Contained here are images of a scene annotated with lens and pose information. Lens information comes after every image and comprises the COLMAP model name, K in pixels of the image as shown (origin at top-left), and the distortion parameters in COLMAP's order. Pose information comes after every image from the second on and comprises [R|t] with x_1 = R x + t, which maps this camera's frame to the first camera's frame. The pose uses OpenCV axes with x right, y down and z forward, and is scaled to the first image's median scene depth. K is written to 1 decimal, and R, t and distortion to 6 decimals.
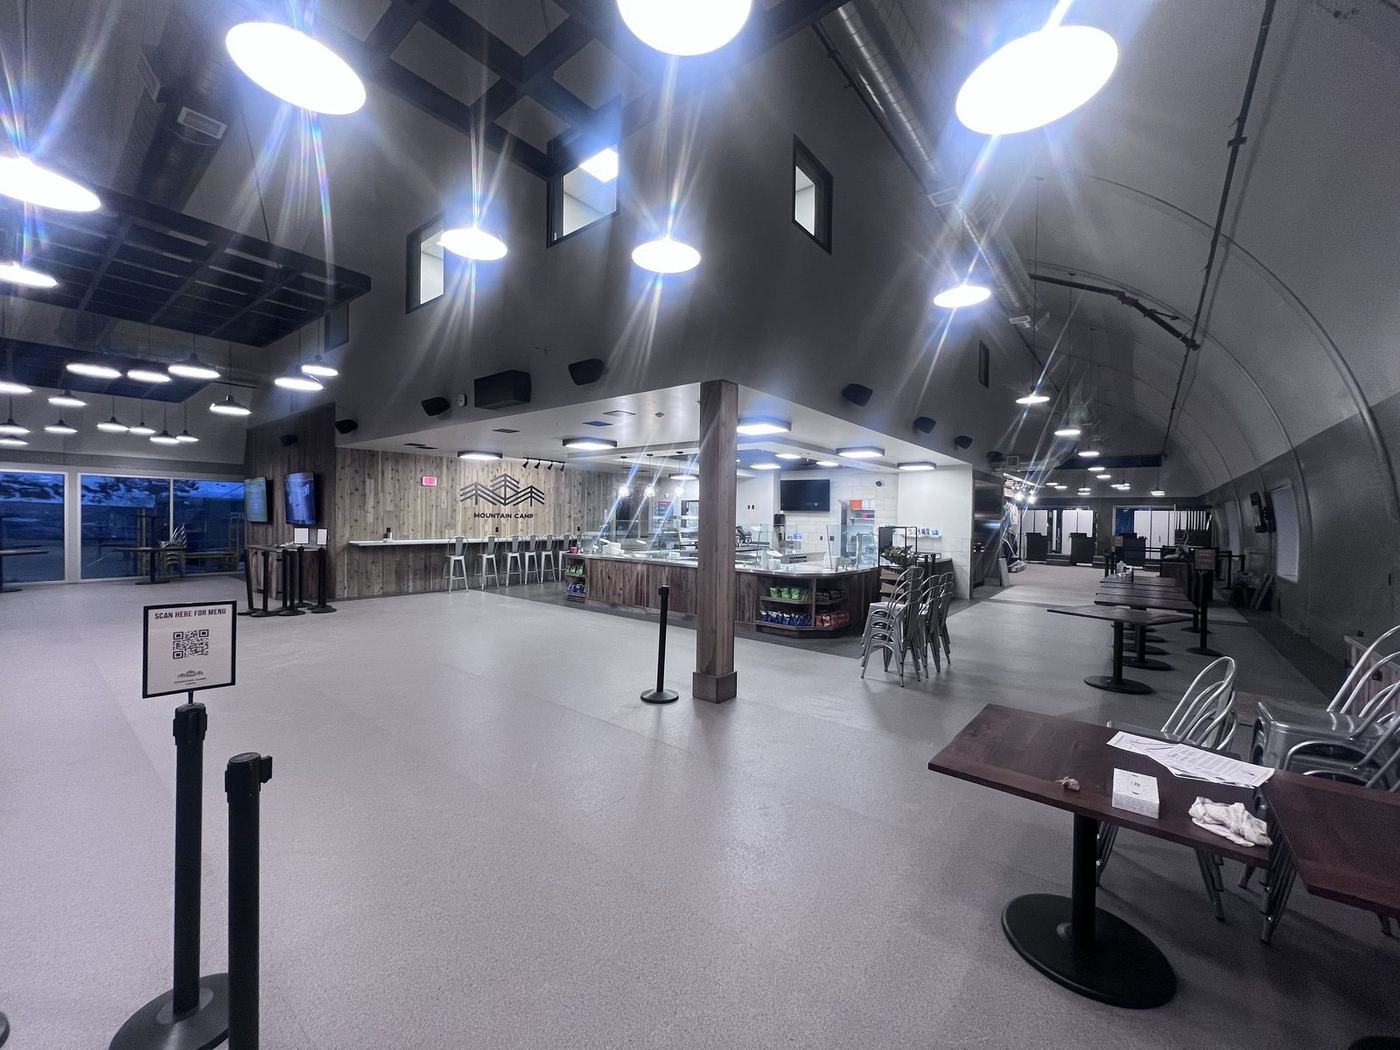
lens RADIAL K [[560.0, 0, 694.2], [0, 560.0, 534.4], [0, 0, 1]] dist [-0.001813, 0.000063]
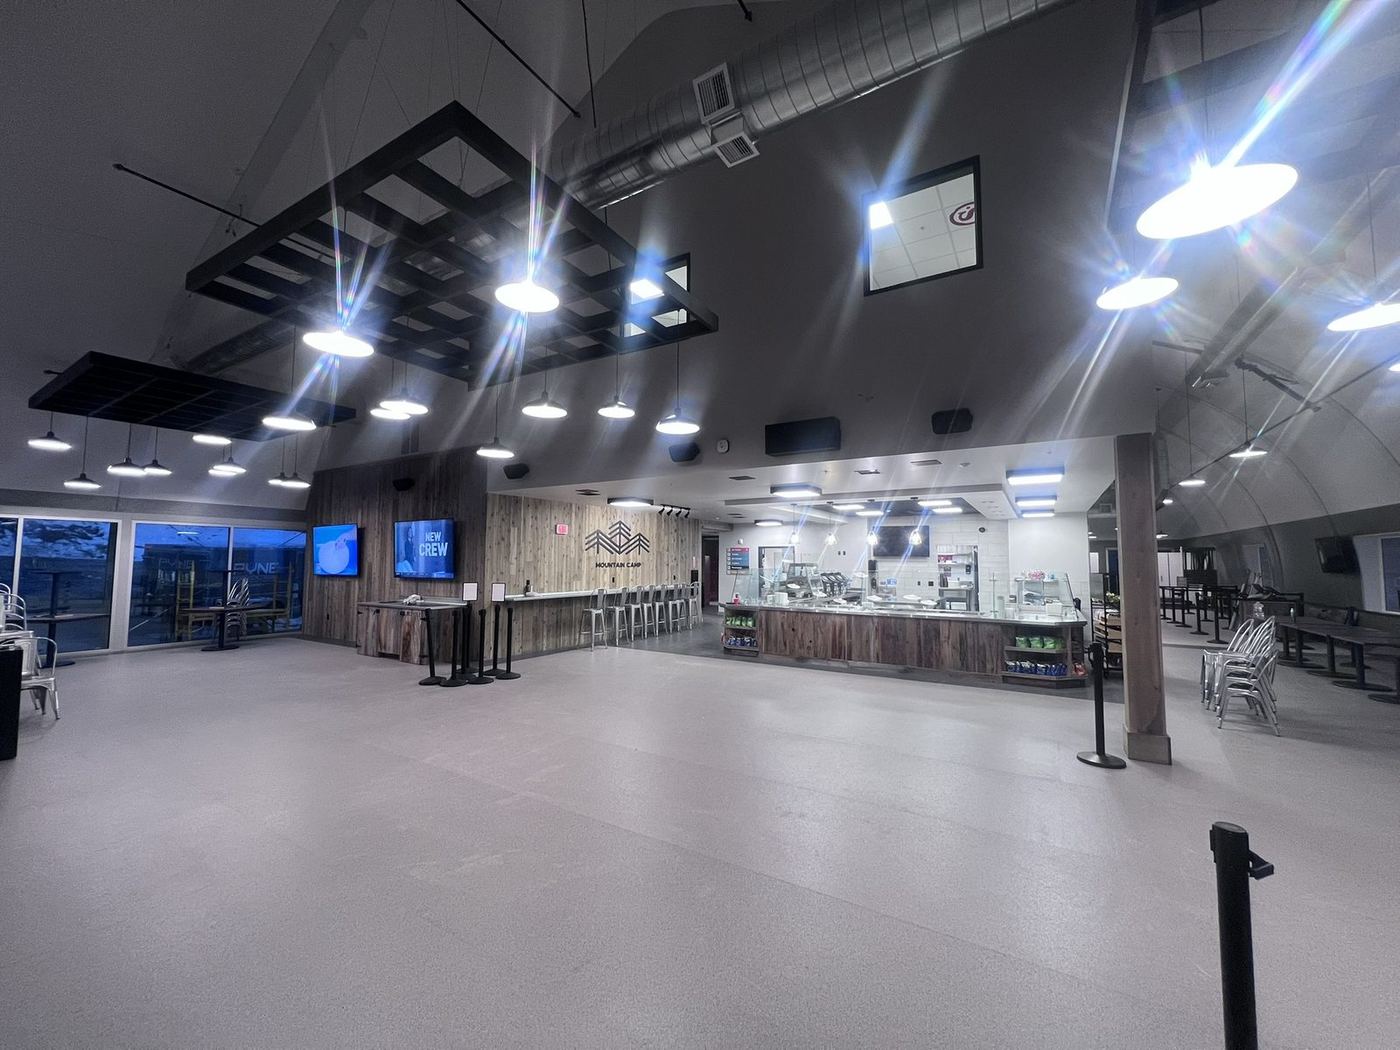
lens RADIAL K [[560.0, 0, 699.6], [0, 560.0, 522.7], [0, 0, 1]] dist [-0.001813, 0.000063]
pose [[0.992788, -0.002084, 0.119862, -0.348408], [0.013914, 0.995095, -0.097945, -0.010866], [-0.119069, 0.098906, 0.987947, 0.047121]]
